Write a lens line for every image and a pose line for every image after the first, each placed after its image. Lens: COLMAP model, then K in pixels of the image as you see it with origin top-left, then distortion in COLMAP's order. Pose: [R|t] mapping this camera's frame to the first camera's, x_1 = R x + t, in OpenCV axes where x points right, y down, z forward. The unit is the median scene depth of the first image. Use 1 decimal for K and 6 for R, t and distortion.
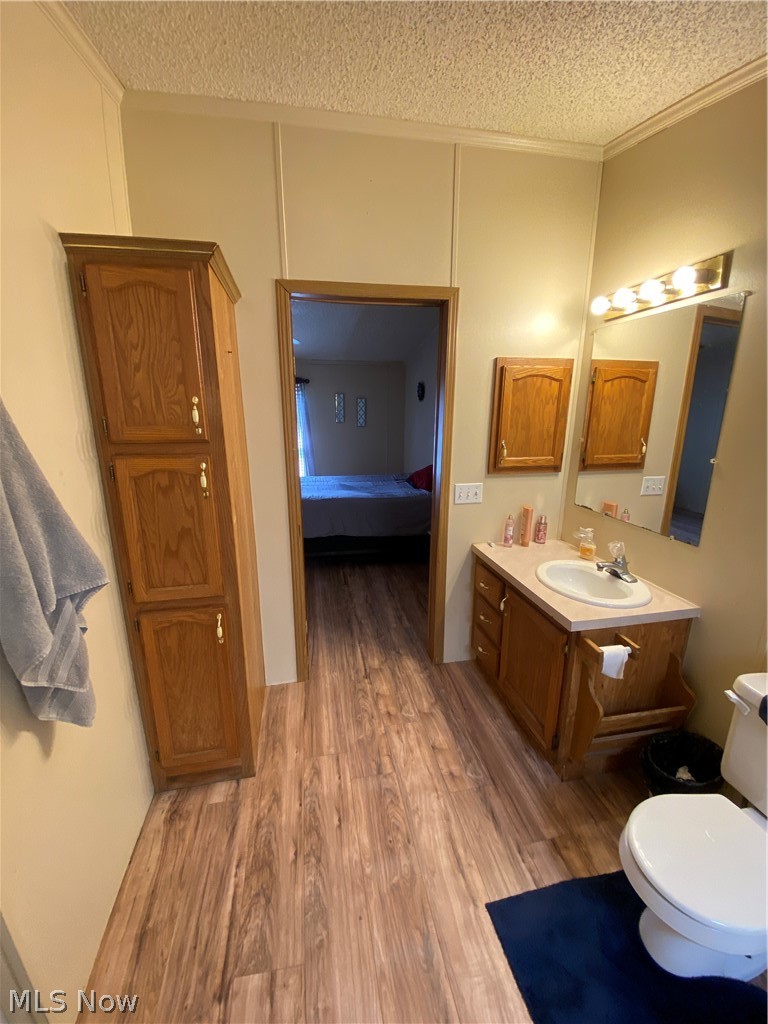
lens RADIAL K [[411.6, 0, 391.1], [0, 411.6, 511.5], [0, 0, 1]] dist [-0.031640, -0.003004]
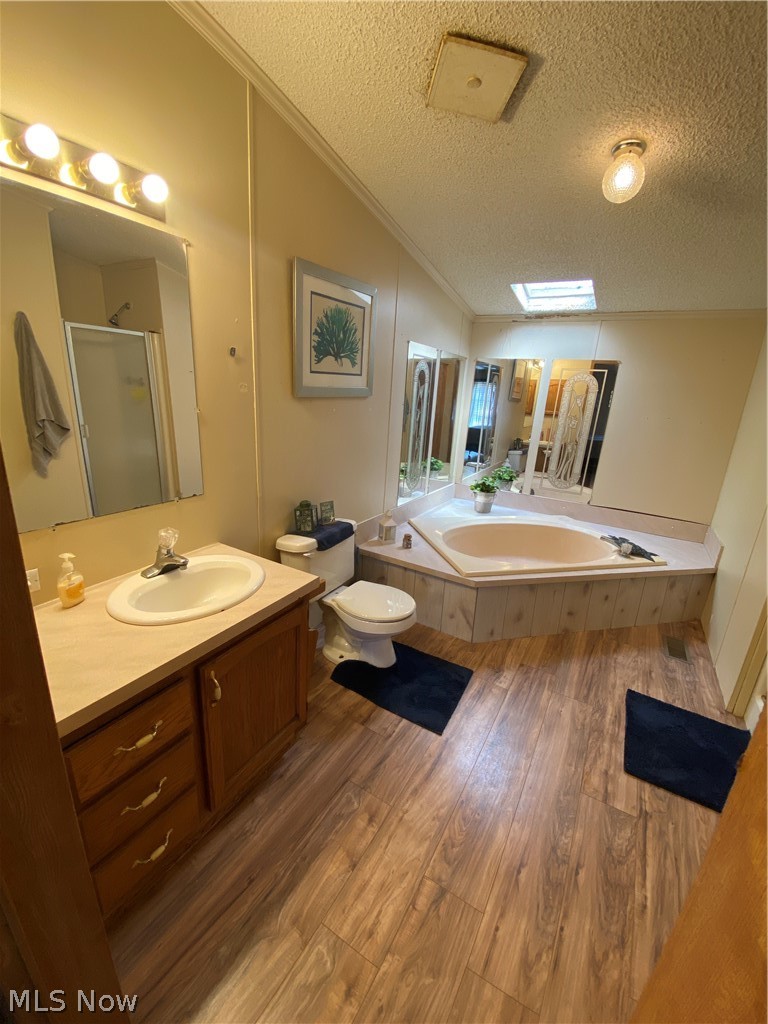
lens RADIAL K [[411.6, 0, 377.7], [0, 411.6, 510.7], [0, 0, 1]] dist [-0.031640, -0.003004]
pose [[-0.734533, -0.230337, 0.638284, -0.246155], [0.118415, 0.882684, 0.454805, -0.282714], [-0.668161, 0.409652, -0.621085, 1.293059]]
